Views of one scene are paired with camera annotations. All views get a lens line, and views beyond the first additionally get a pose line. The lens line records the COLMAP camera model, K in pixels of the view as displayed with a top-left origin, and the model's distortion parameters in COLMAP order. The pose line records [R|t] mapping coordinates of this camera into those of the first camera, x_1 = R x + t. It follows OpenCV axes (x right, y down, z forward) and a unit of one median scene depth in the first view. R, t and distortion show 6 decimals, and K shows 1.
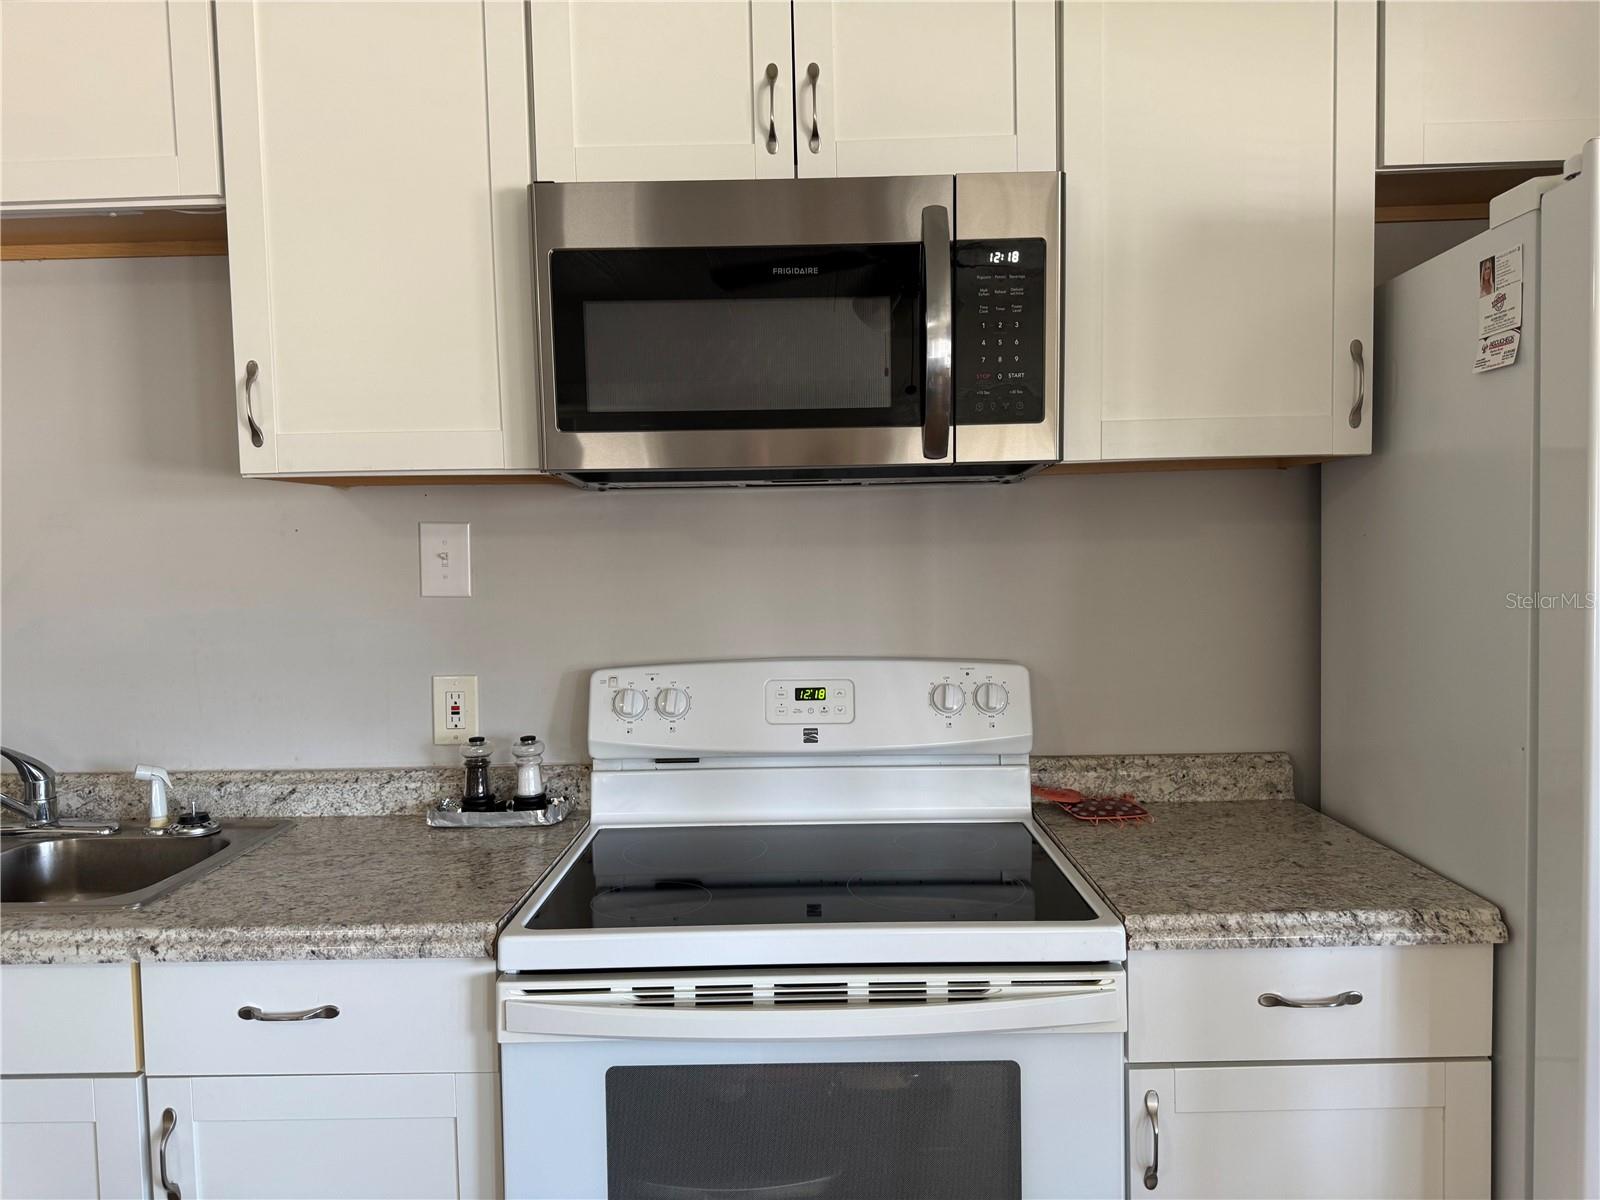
lens RADIAL K [[1118.8, 0, 796.6], [0, 1118.8, 603.3], [0, 0, 1]] dist [0.095567, -0.139190]
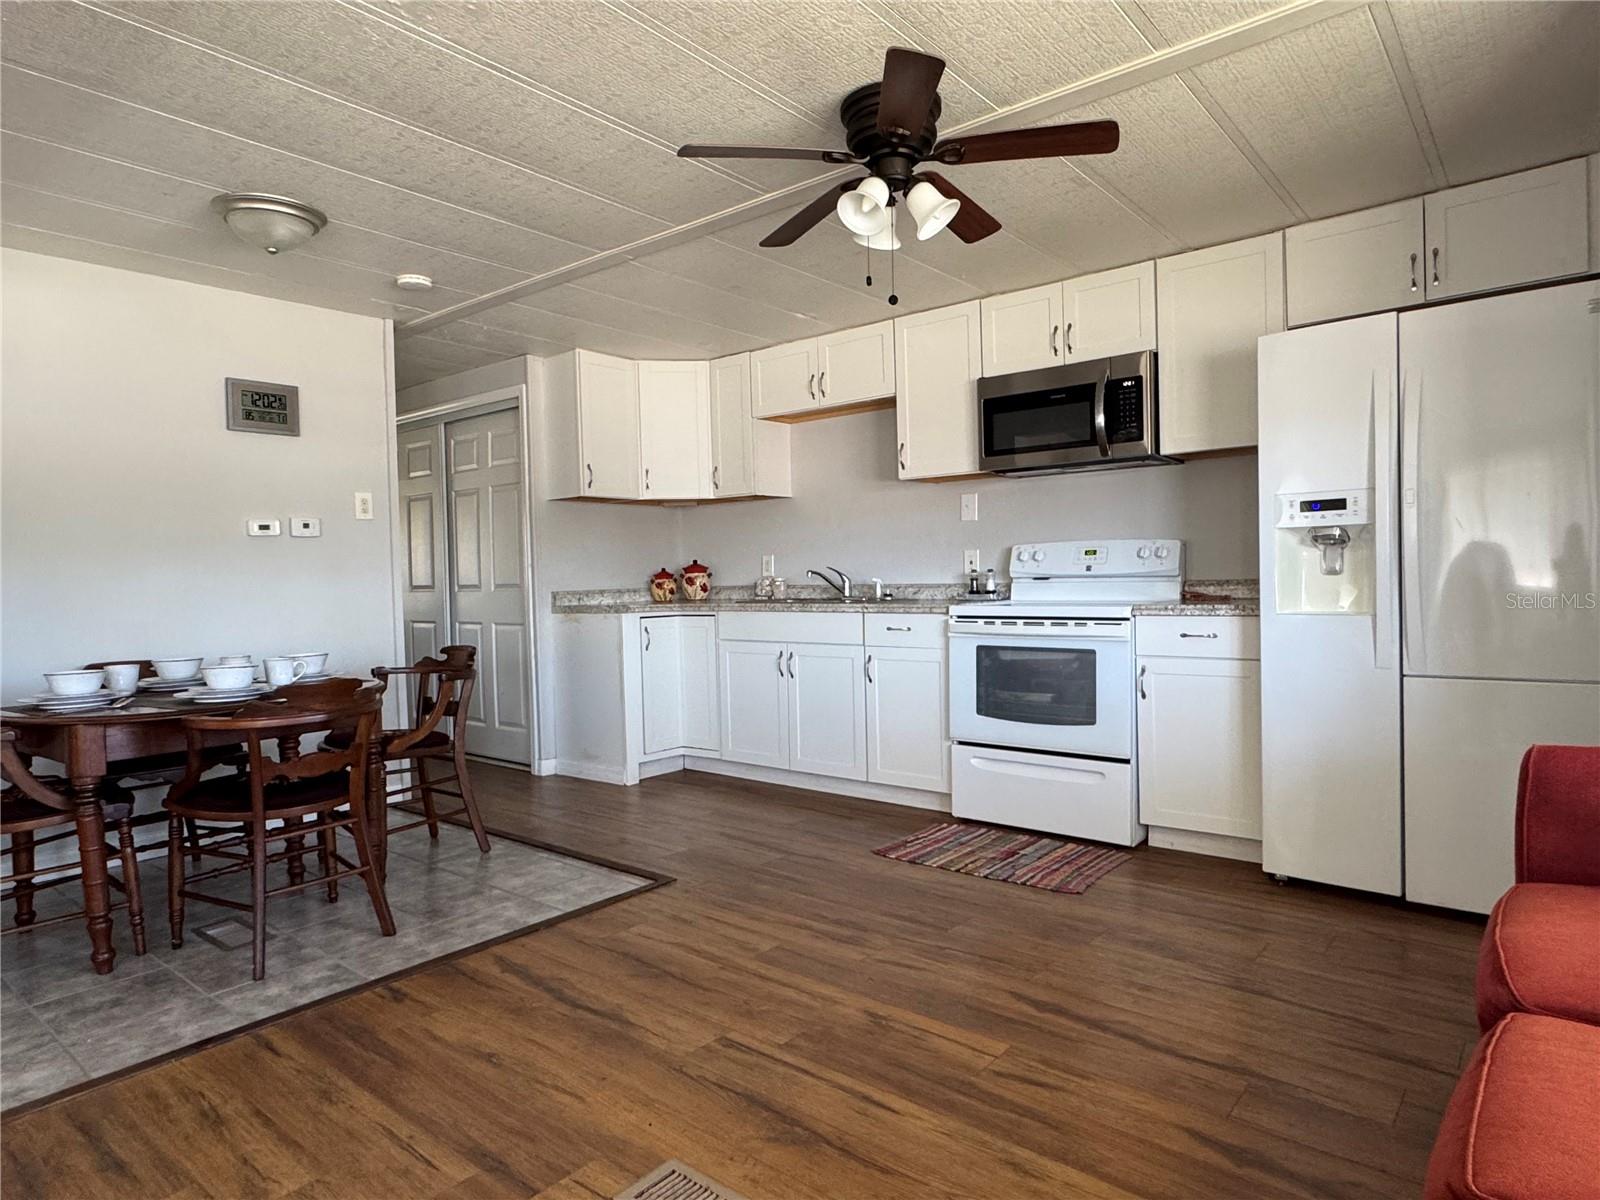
lens RADIAL K [[939.6, 0, 791.6], [0, 939.6, 600.7], [0, 0, 1]] dist [-0.003084, -0.000080]
pose [[0.780123, 0.019440, -0.625324, 0.947859], [-0.022578, 0.999741, 0.002912, 0.231018], [0.625219, 0.011847, 0.780359, -1.262974]]
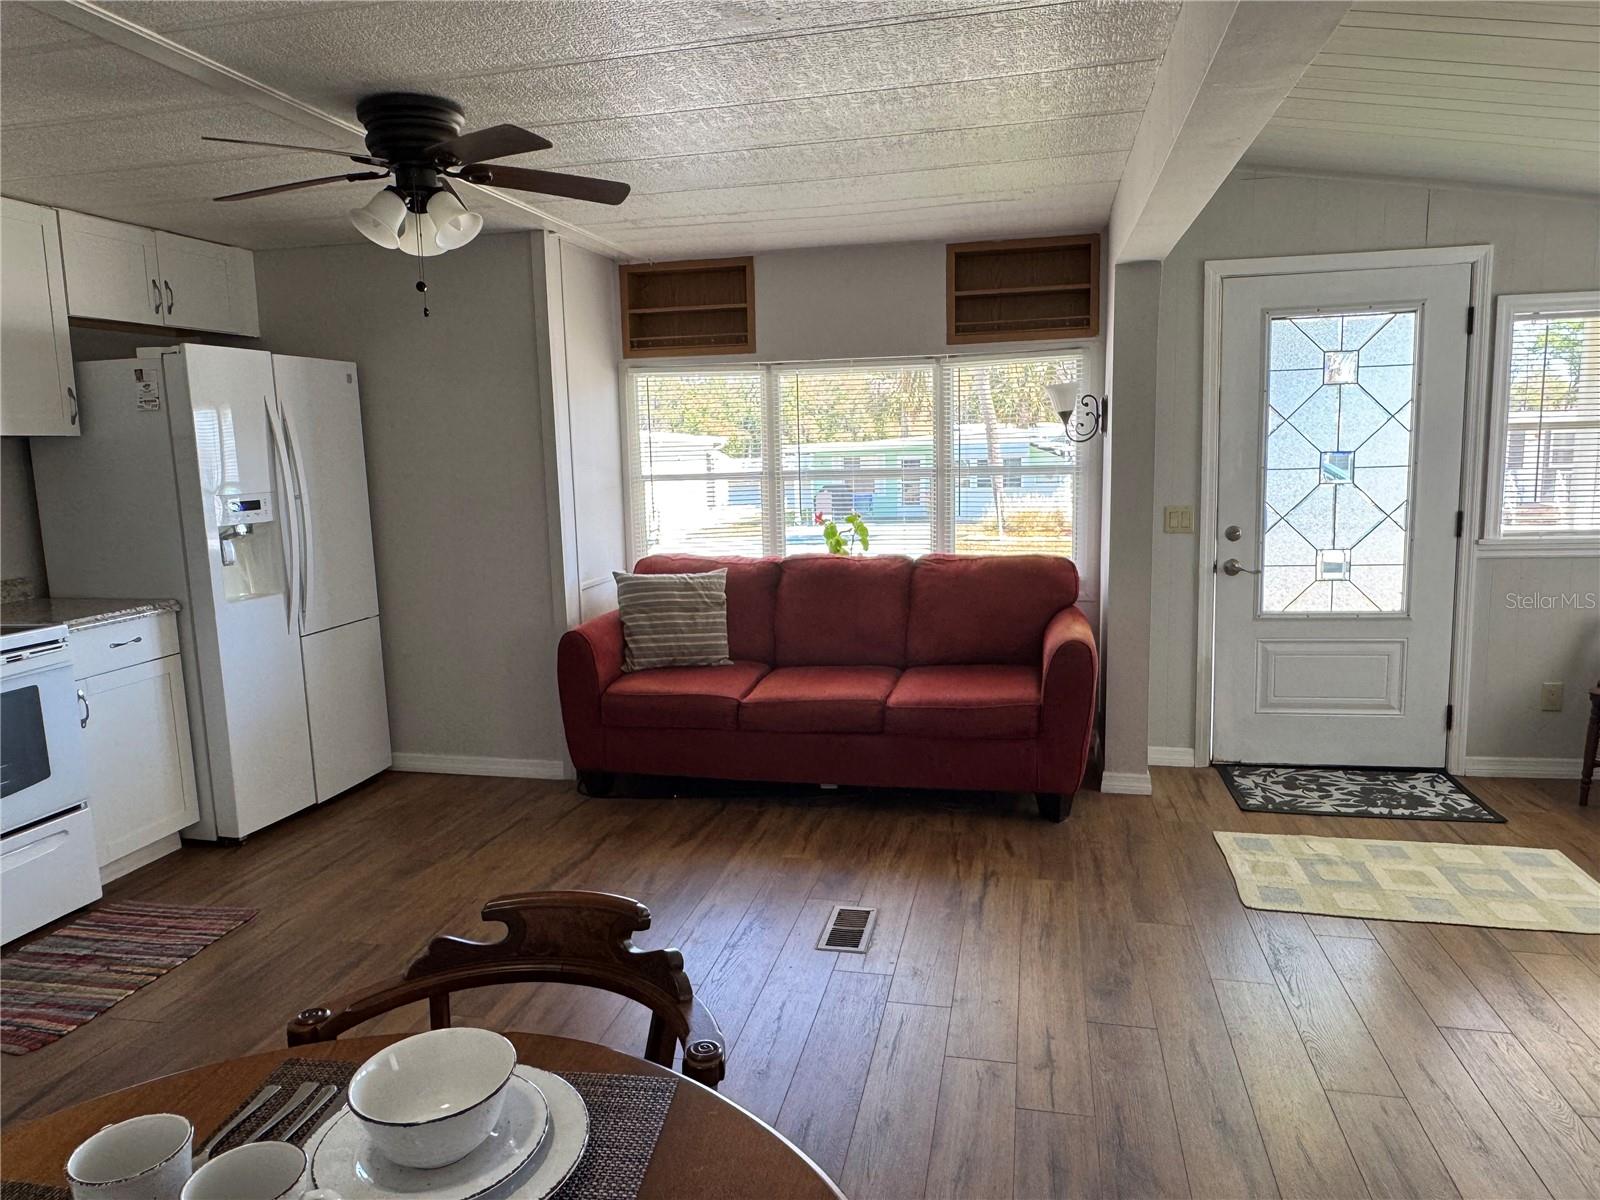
lens RADIAL K [[1058.3, 0, 803.1], [0, 1058.3, 596.0], [0, 0, 1]] dist [0.003804, 0.002011]
pose [[0.191884, -0.117583, 0.974348, -1.409260], [0.067128, 0.992044, 0.106498, 0.065480], [-0.979119, 0.044971, 0.198250, -0.906799]]
